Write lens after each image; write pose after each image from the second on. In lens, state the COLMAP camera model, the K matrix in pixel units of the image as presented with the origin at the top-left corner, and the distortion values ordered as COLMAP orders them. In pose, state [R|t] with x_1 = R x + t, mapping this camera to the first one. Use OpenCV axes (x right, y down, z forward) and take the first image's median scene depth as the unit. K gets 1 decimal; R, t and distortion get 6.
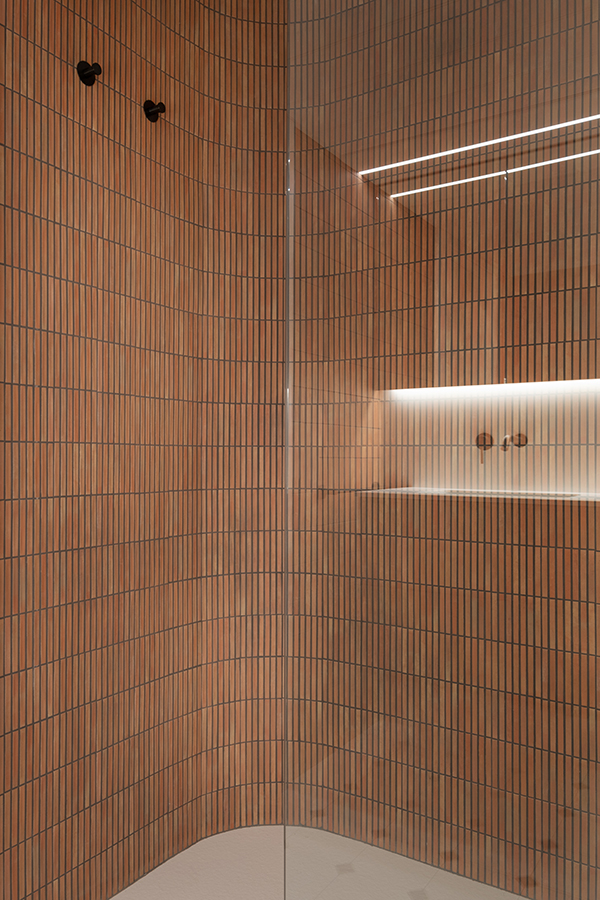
lens RADIAL K [[707.6, 0, 299.5], [0, 707.6, 449.2], [0, 0, 1]] dist [0.017023, 0.027230]
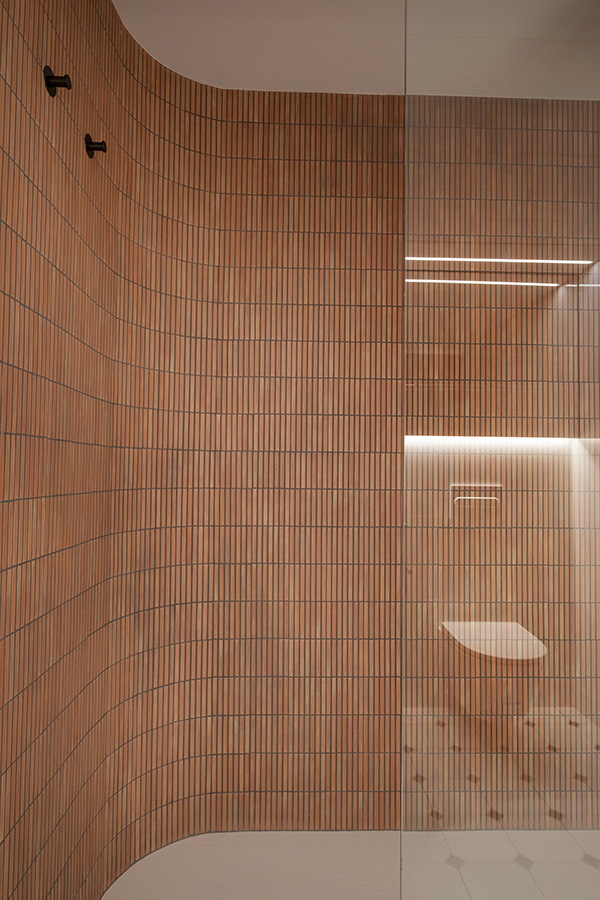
lens RADIAL K [[509.8, 0, 300.6], [0, 509.8, 451.9], [0, 0, 1]] dist [0.008471, 0.008581]
pose [[0.829498, 0.025615, 0.557922, -0.319335], [-0.013742, 0.999581, -0.025462, -0.044203], [-0.558340, 0.013454, 0.829503, 0.249230]]
